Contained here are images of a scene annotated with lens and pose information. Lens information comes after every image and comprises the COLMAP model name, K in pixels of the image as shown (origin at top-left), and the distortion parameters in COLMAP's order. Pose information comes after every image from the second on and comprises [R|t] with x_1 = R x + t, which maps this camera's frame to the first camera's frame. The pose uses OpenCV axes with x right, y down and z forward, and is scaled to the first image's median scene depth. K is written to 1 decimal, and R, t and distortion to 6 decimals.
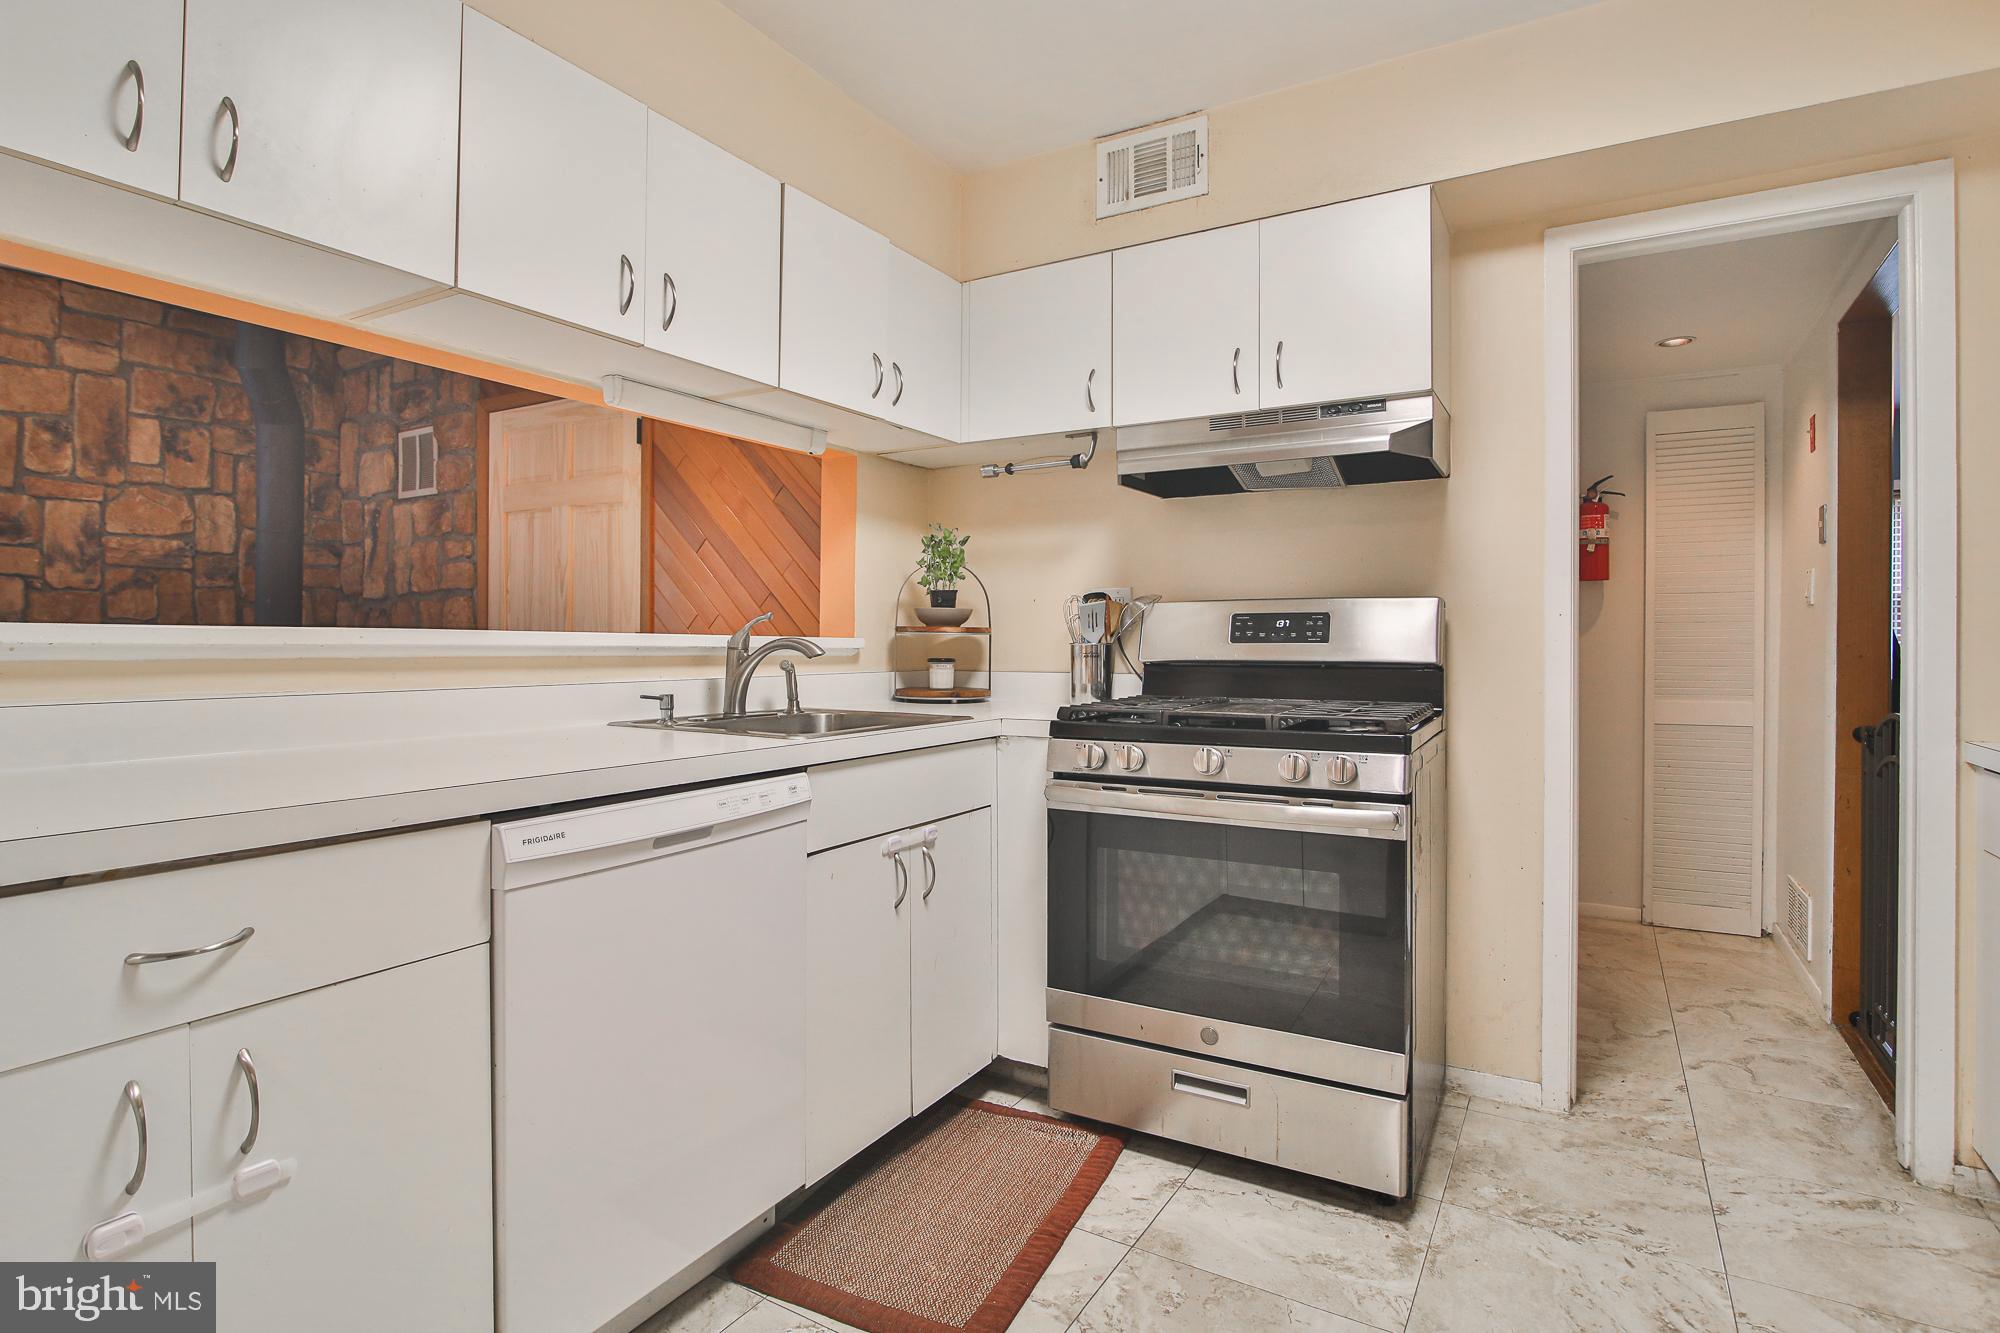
lens RADIAL K [[978.4, 0, 998.8], [0, 978.4, 639.0], [0, 0, 1]] dist [-0.016218, 0.001036]
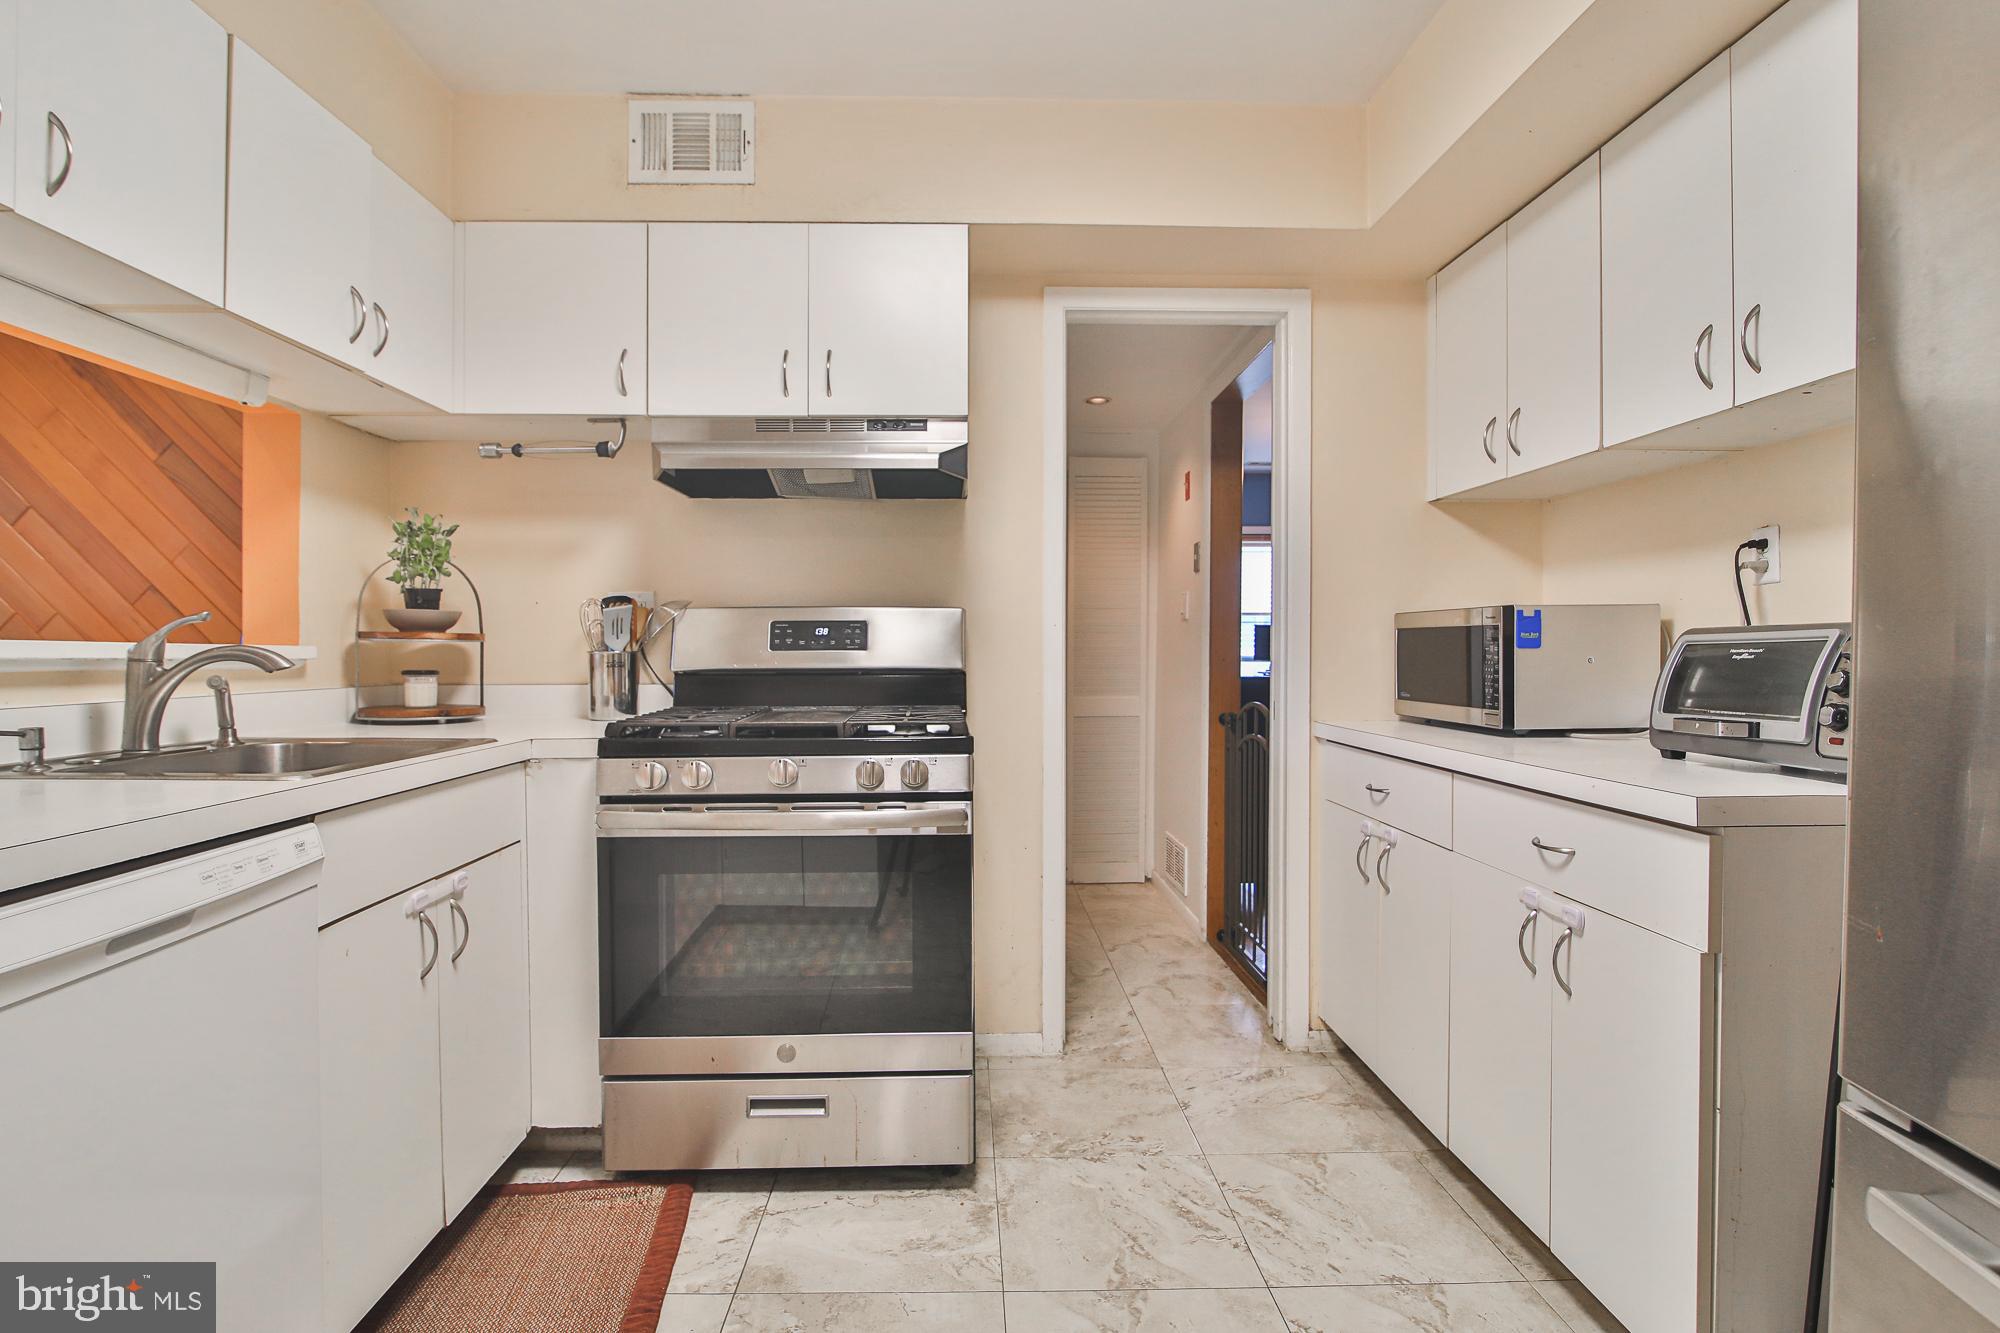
lens RADIAL K [[970.0, 0, 954.8], [0, 970.0, 662.5], [0, 0, 1]] dist [-0.017705, -0.000675]
pose [[0.855242, -0.009315, 0.518146, -0.113278], [0.000953, 0.999865, 0.016401, 0.000106], [-0.518229, -0.013533, 0.855135, 0.074763]]
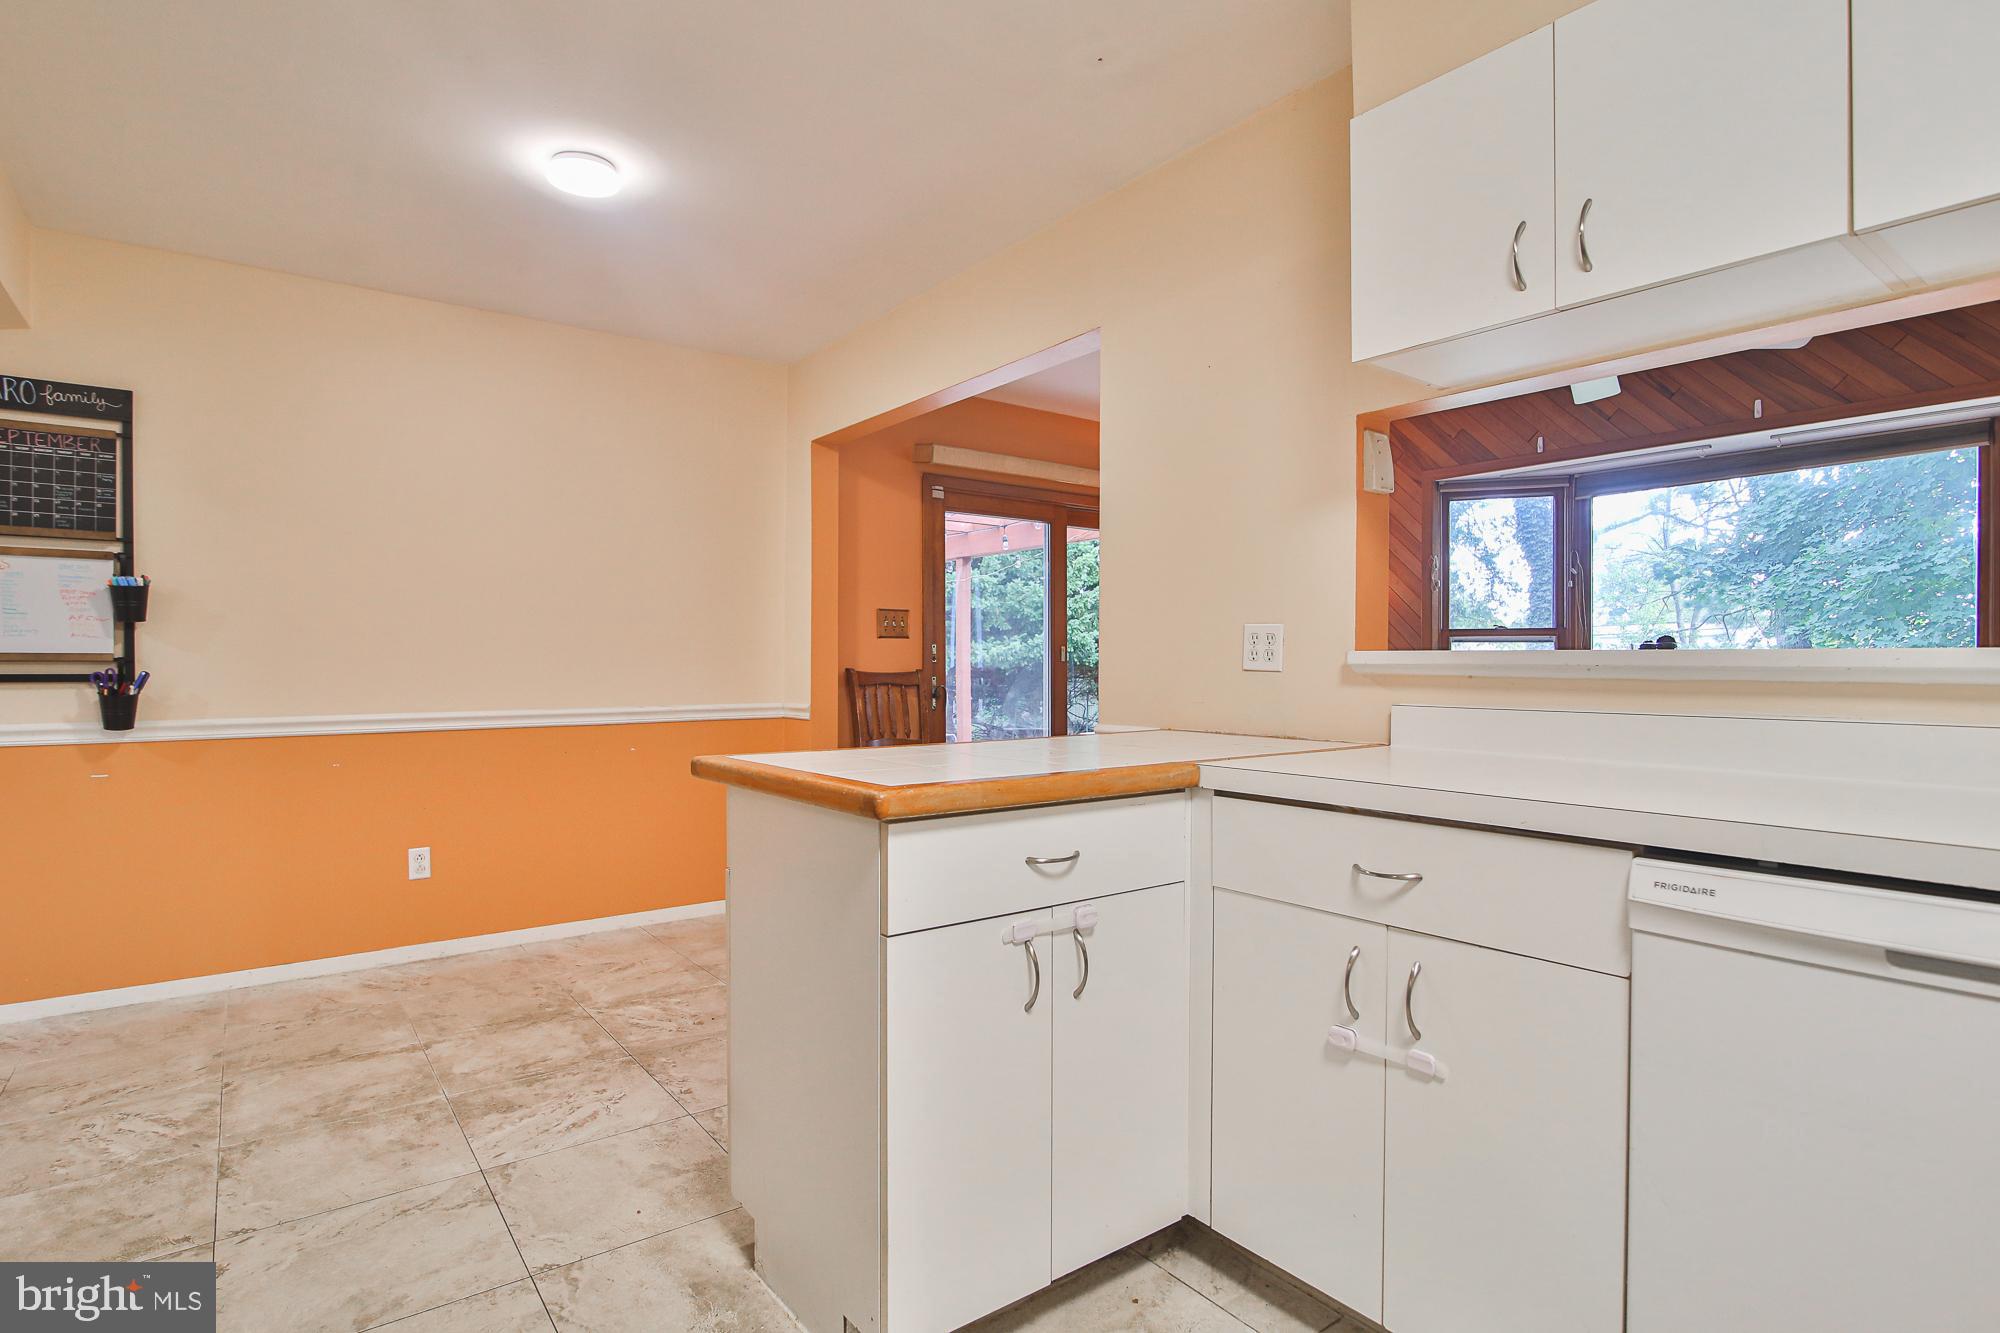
lens RADIAL K [[1028.1, 0, 1000.0], [0, 1028.1, 666.5], [0, 0, 1]] dist [0.000395, 0.000099]
pose [[-0.365179, -0.001990, -0.930935, 0.320524], [-0.002111, 0.999997, -0.001310, 0.004995], [0.930935, 0.001487, -0.365182, 0.403645]]
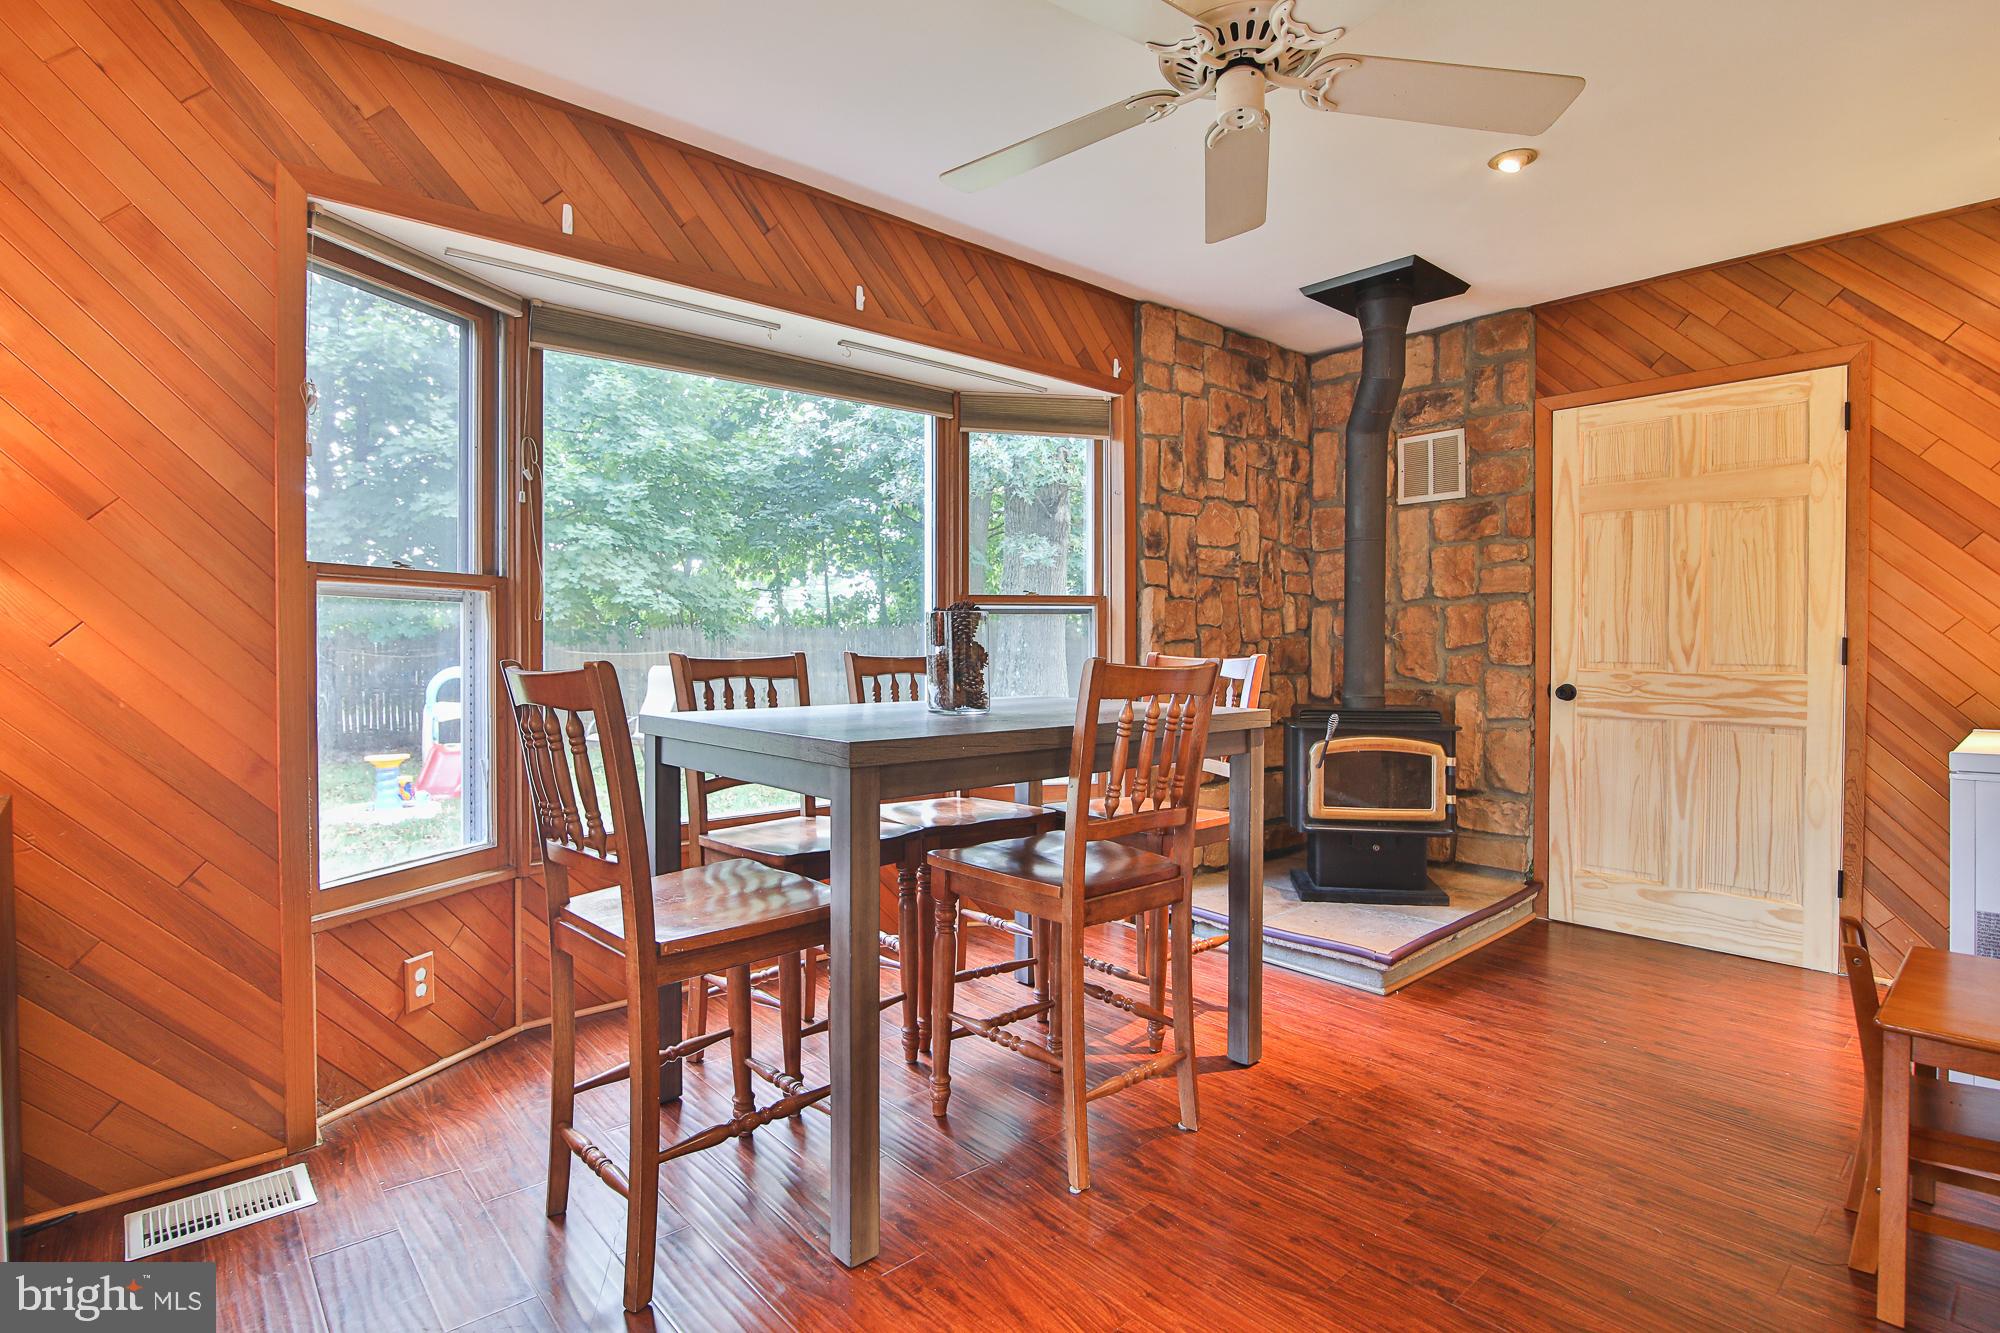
lens RADIAL K [[978.4, 0, 998.8], [0, 978.4, 639.0], [0, 0, 1]] dist [-0.016218, 0.001036]
pose [[0.954604, -0.002509, -0.297866, -1.192317], [0.001538, 0.999993, -0.003496, -0.004369], [0.297872, 0.002879, 0.954601, -0.137718]]
